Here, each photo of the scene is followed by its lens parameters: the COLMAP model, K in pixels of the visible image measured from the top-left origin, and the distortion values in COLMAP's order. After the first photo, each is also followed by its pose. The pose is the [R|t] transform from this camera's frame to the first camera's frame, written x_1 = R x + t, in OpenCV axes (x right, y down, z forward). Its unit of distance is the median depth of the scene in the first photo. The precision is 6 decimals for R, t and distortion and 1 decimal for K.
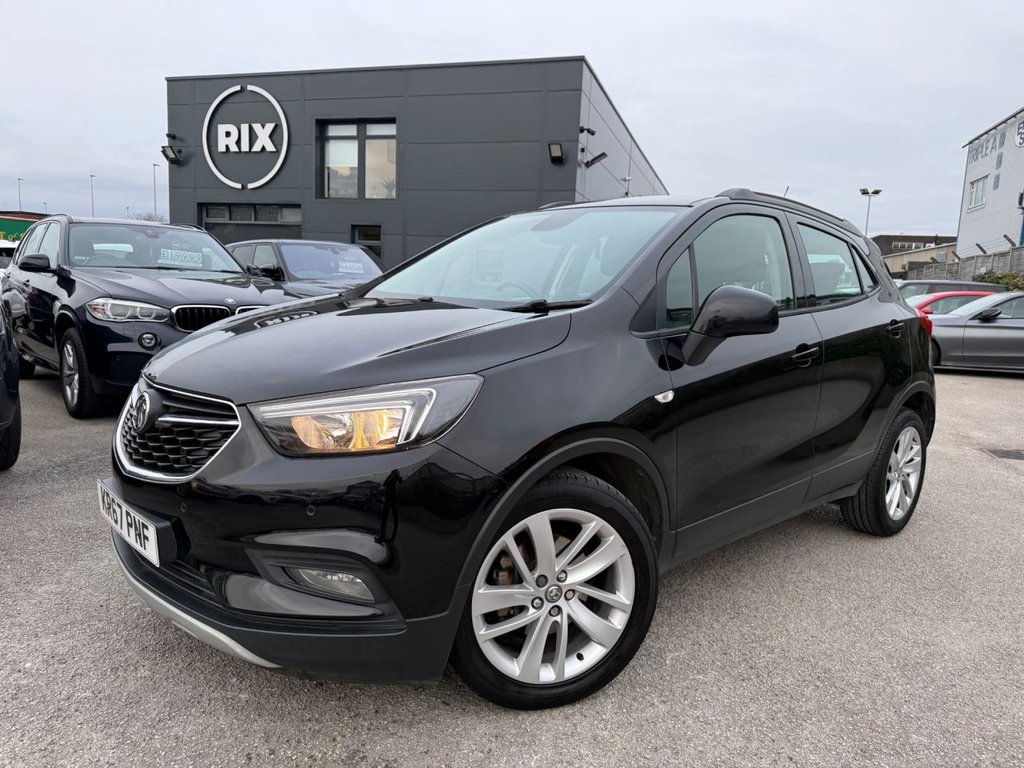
lens RADIAL K [[773.3, 0, 483.8], [0, 773.3, 384.9], [0, 0, 1]] dist [0.025335, -0.034668]
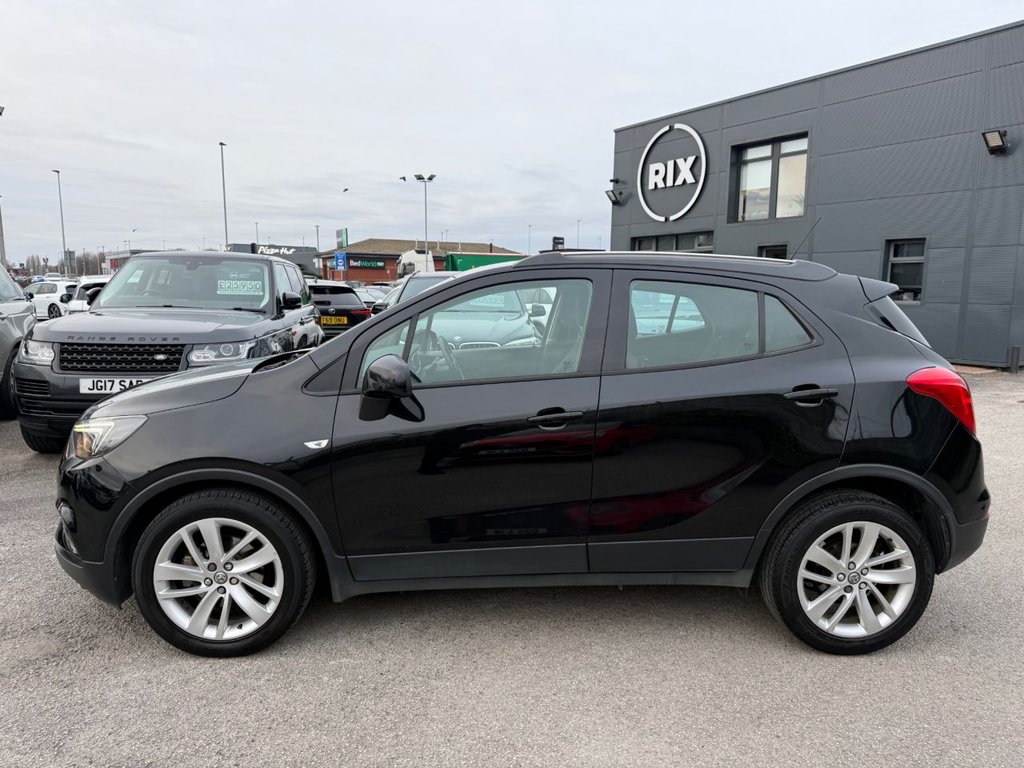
lens RADIAL K [[764.2, 0, 512.0], [0, 764.2, 384.0], [0, 0, 1]] dist [0.050890, -0.079217]
pose [[0.805630, 0.021442, -0.592031, 0.477275], [-0.032847, 0.999424, -0.008502, -0.032189], [0.591508, 0.026296, 0.805870, 0.060045]]
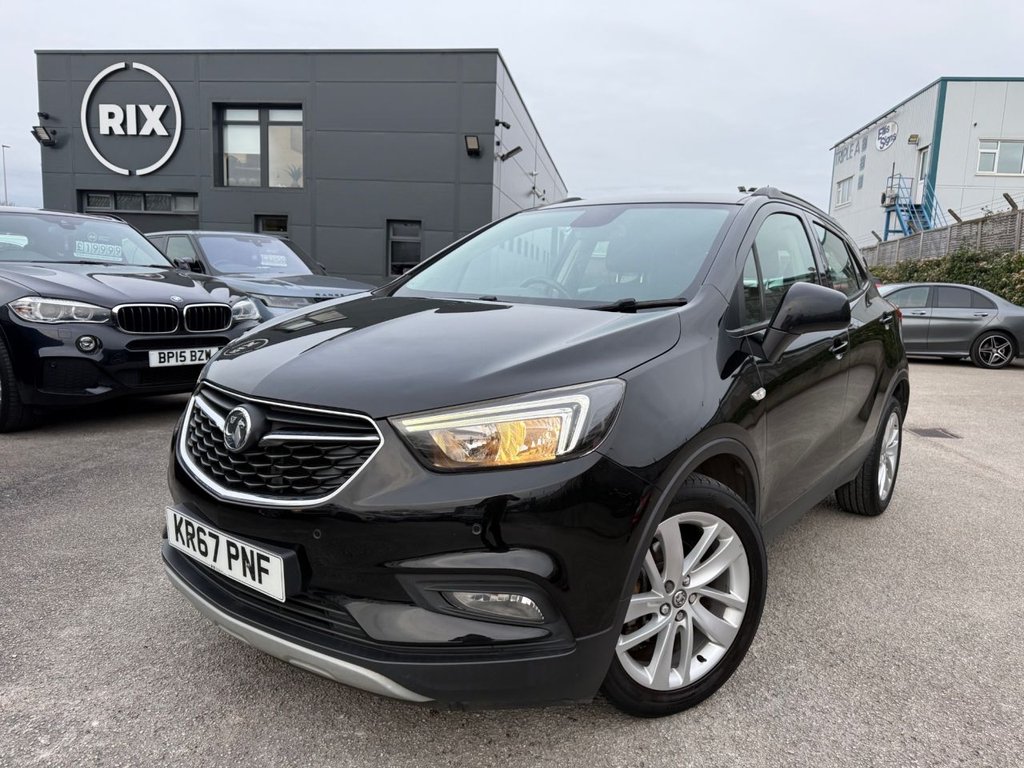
lens RADIAL K [[777.0, 0, 512.0], [0, 777.0, 384.0], [0, 0, 1]] dist [0.017453, -0.024207]
pose [[0.984107, -0.027232, 0.175473, -0.106055], [0.025882, 0.999615, 0.009978, -0.006703], [-0.175678, -0.005278, 0.984434, 0.023197]]
